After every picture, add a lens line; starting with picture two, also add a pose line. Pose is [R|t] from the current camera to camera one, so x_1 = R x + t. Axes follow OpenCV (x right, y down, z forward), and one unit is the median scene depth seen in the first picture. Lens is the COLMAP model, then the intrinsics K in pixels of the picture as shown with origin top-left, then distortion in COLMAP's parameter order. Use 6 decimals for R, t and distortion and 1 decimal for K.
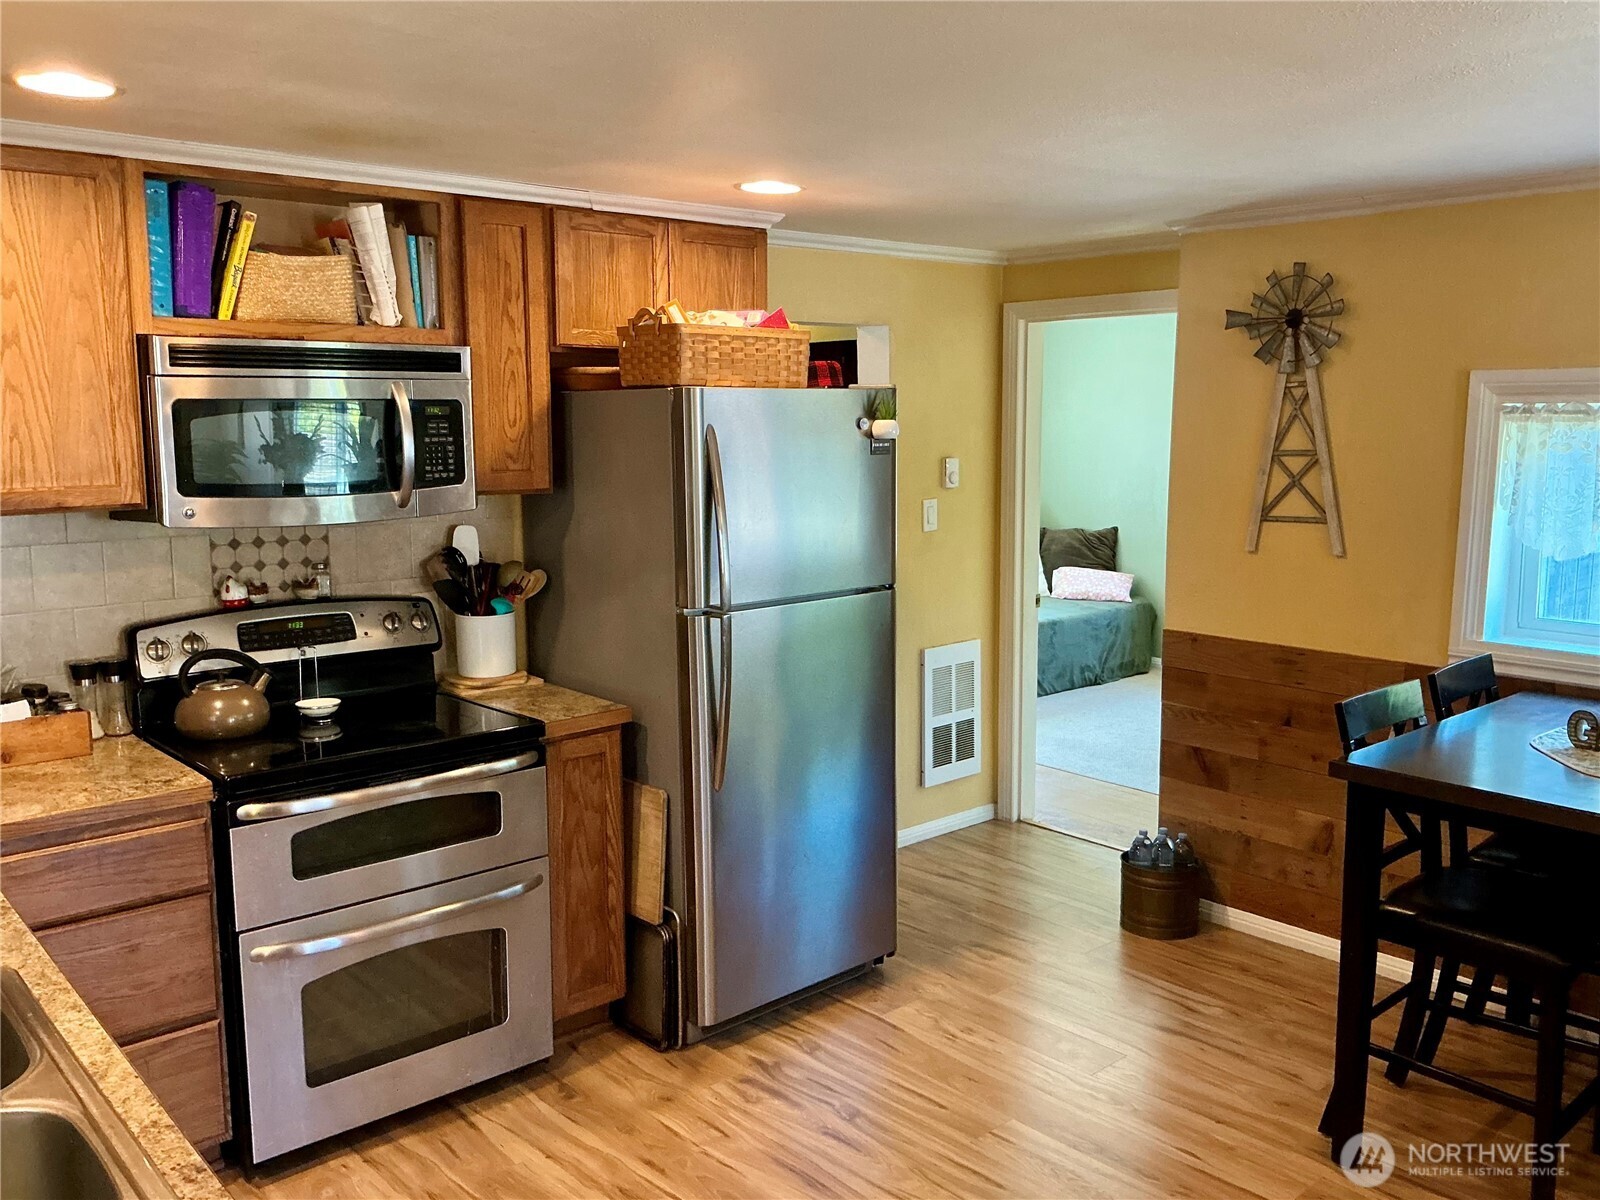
lens RADIAL K [[1313.9, 0, 794.3], [0, 1313.9, 595.1], [0, 0, 1]] dist [0.063463, -0.131038]
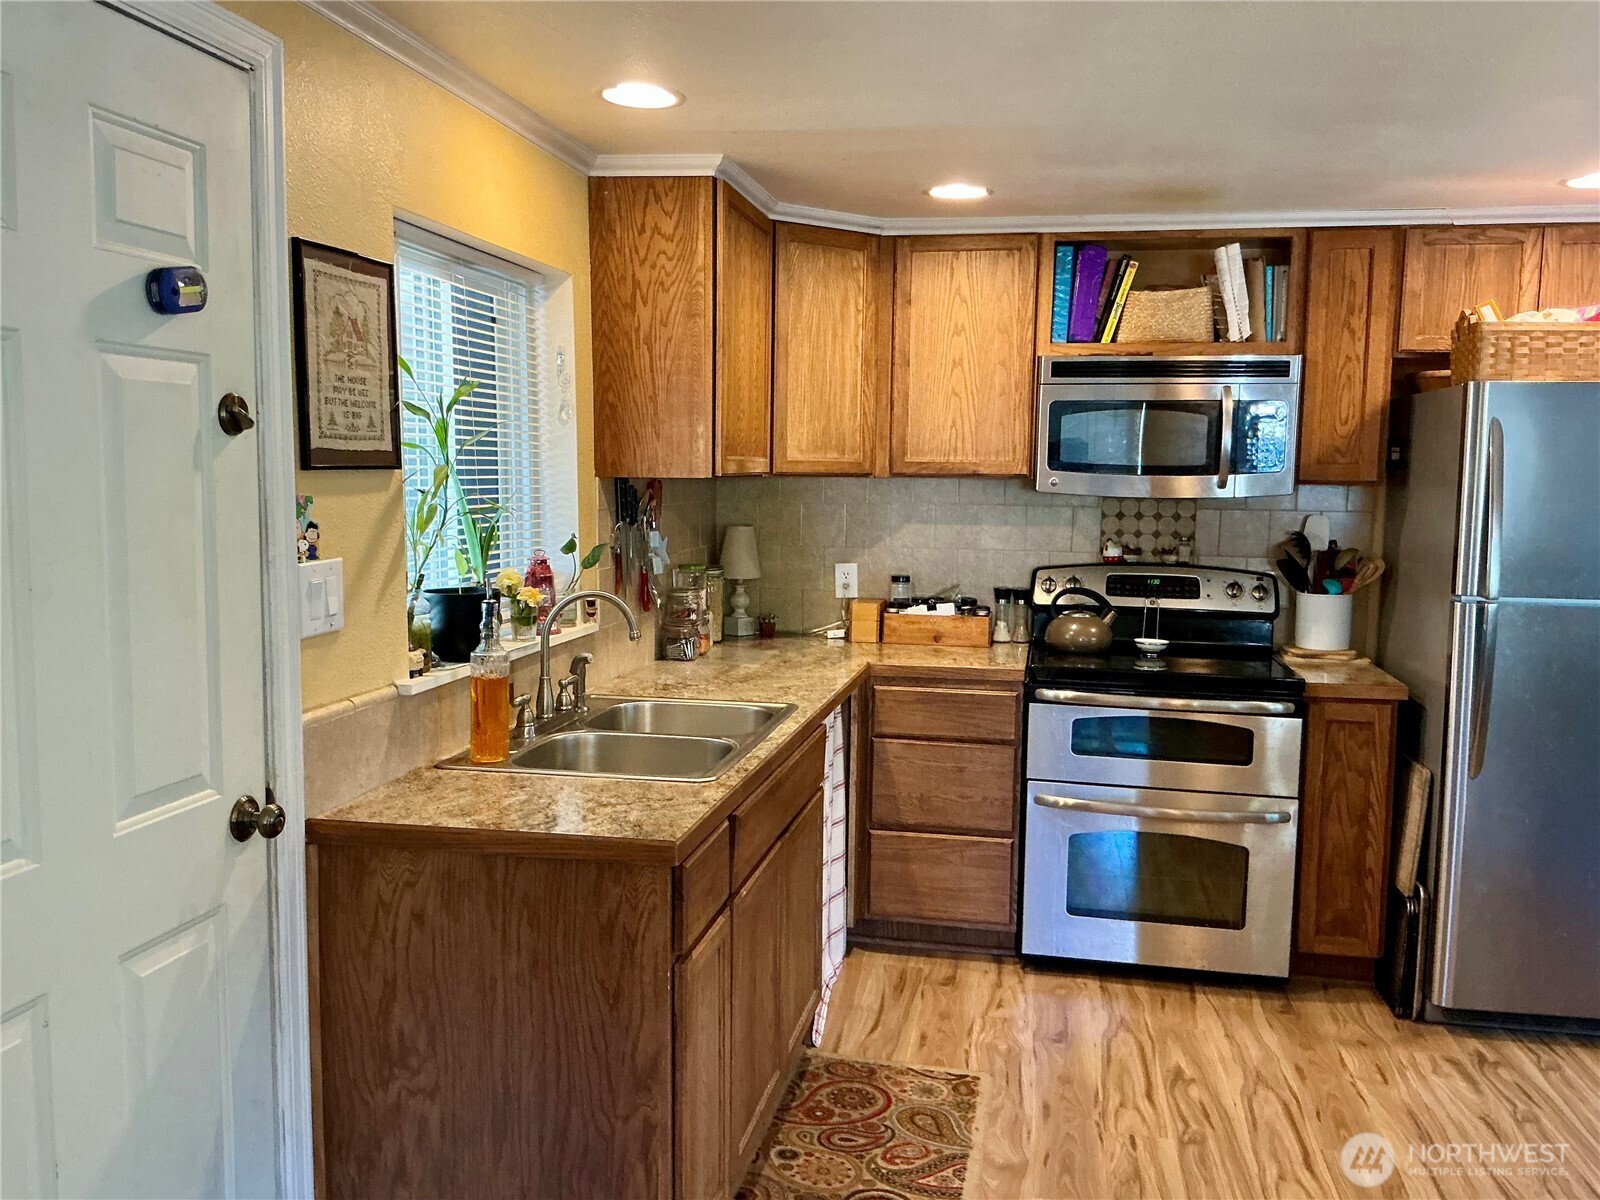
lens RADIAL K [[1313.9, 0, 791.6], [0, 1313.9, 595.4], [0, 0, 1]] dist [0.063463, -0.131038]
pose [[0.605852, 0.091845, -0.790258, 0.411271], [-0.127012, 0.991740, 0.017888, 0.056742], [0.785373, 0.089535, 0.612513, -0.049827]]
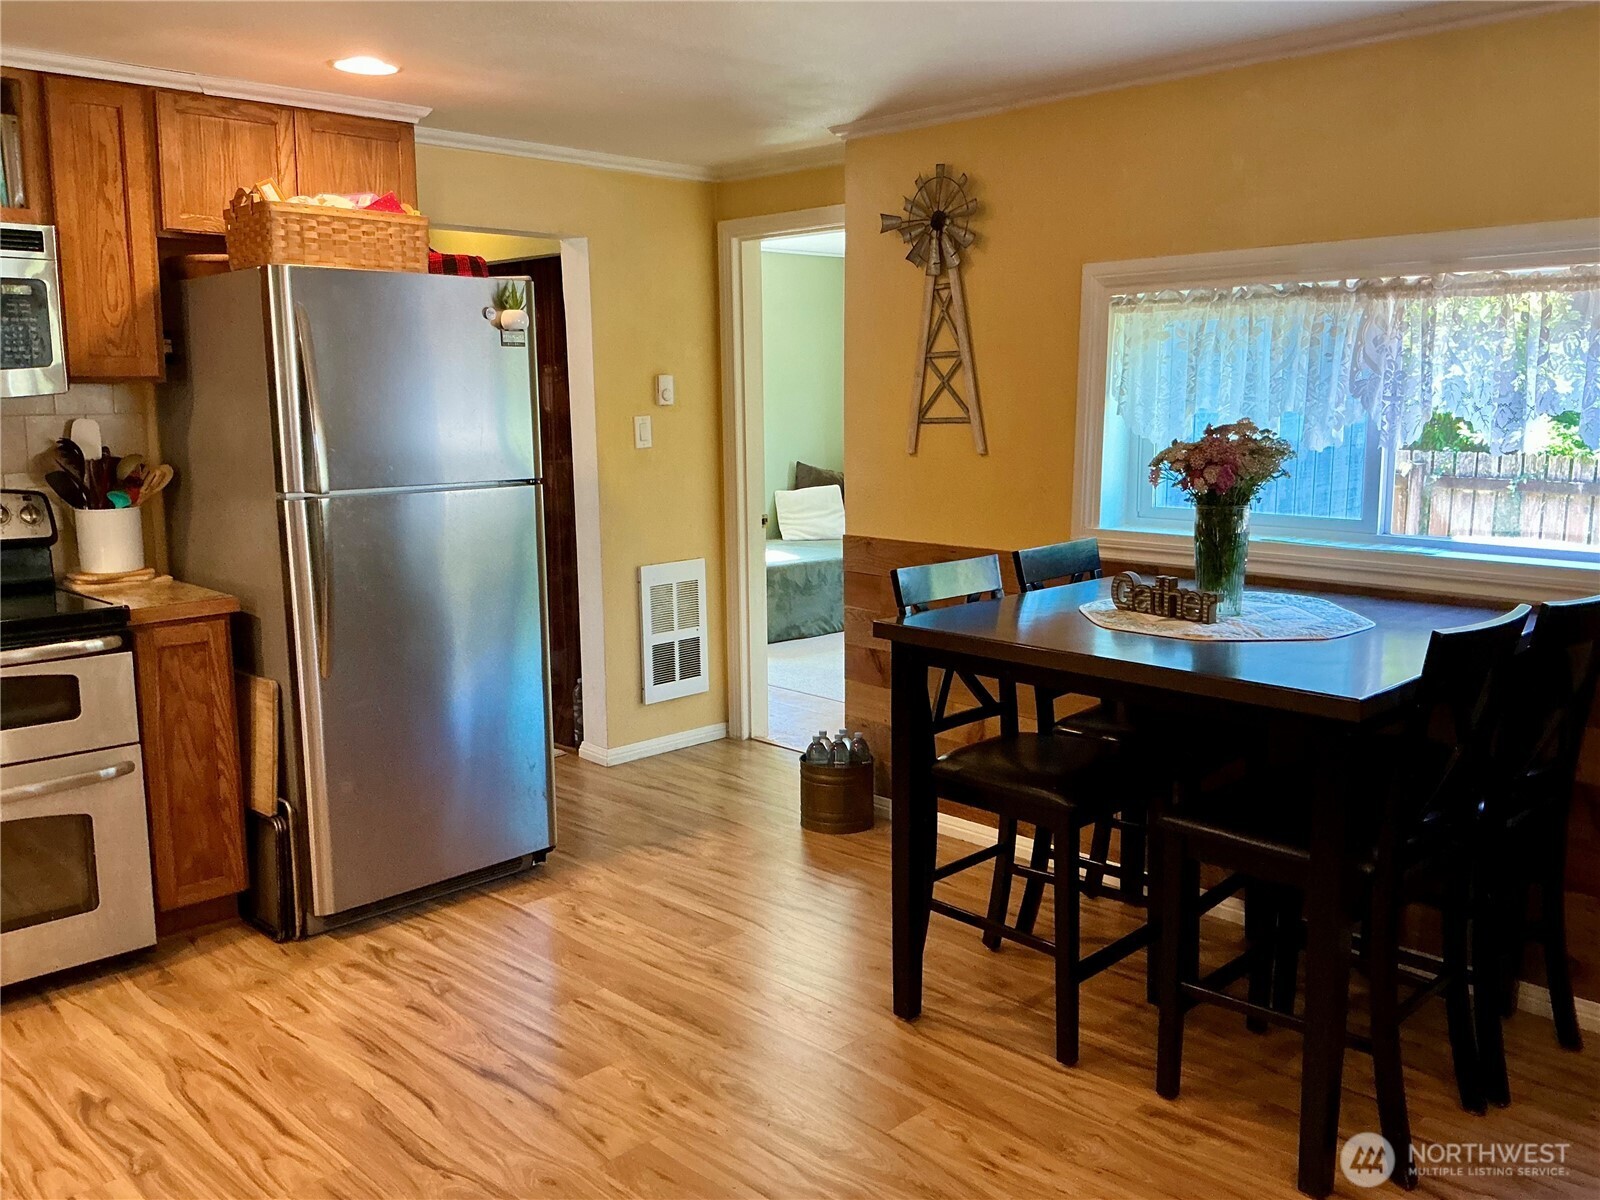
lens RADIAL K [[1313.9, 0, 808.0], [0, 1313.9, 599.5], [0, 0, 1]] dist [0.063463, -0.131038]
pose [[0.997719, -0.010178, 0.066737, 0.235222], [0.009050, 0.999811, 0.017184, 0.074317], [-0.066899, -0.016541, 0.997623, -0.017038]]
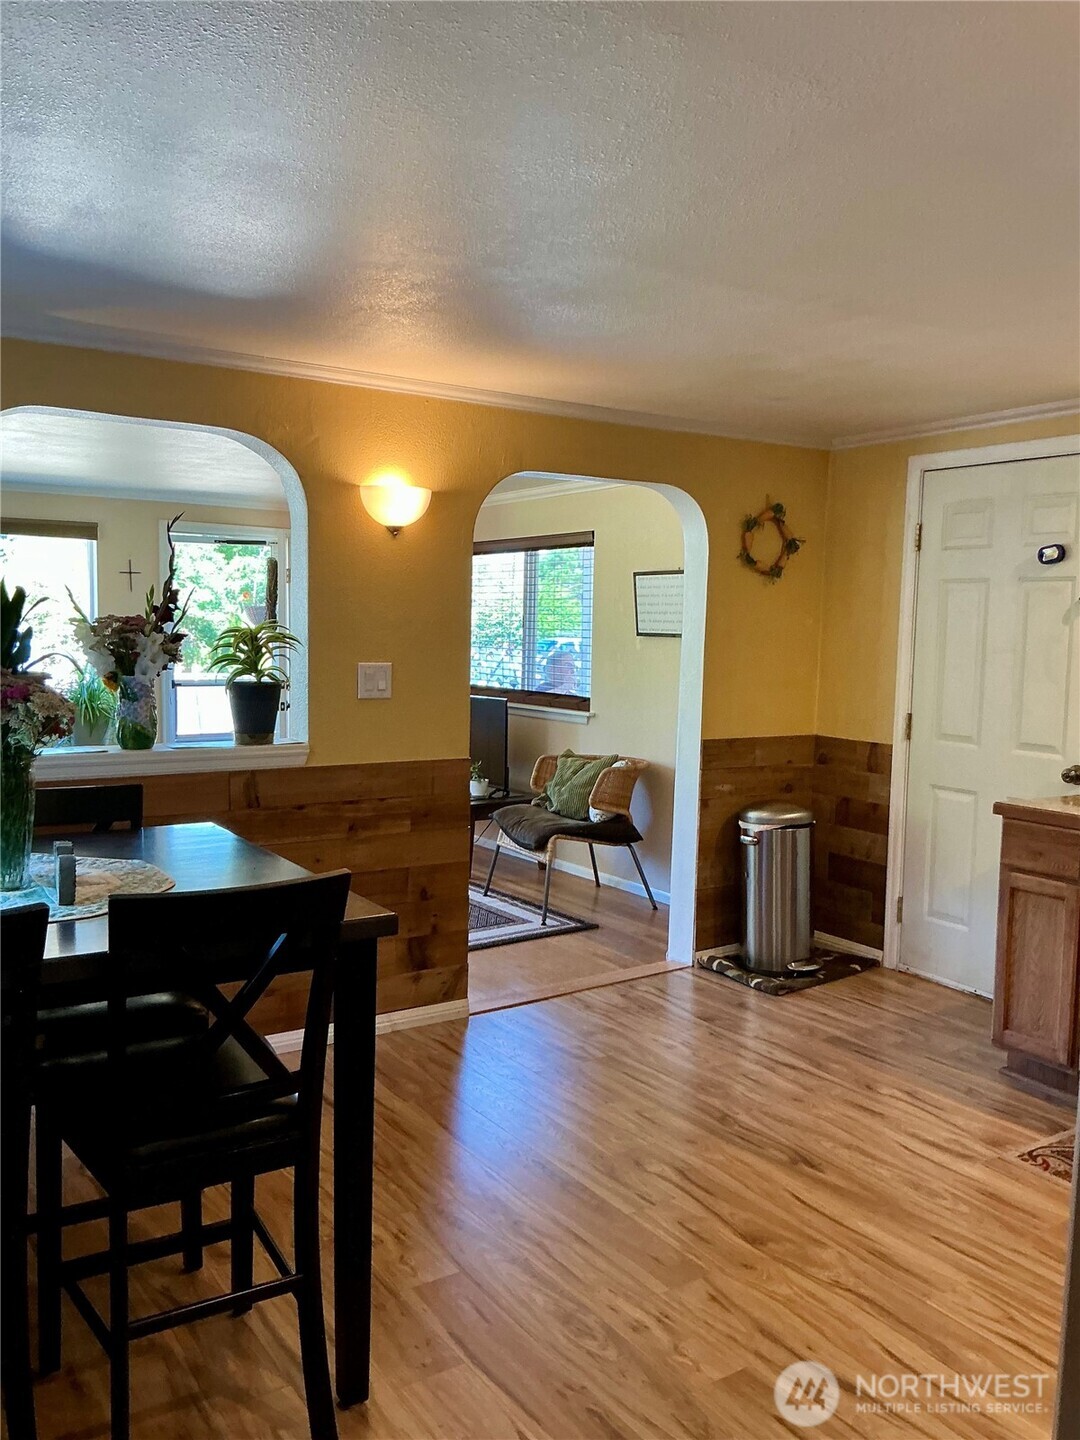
lens RADIAL K [[1182.5, 0, 540.6], [0, 1182.5, 719.8], [0, 0, 1]] dist [0.063463, -0.131038]
pose [[-0.989311, -0.021949, 0.144157, 0.171016], [0.008539, 0.978189, 0.207543, -0.127155], [-0.145568, 0.206555, -0.967546, 1.425746]]
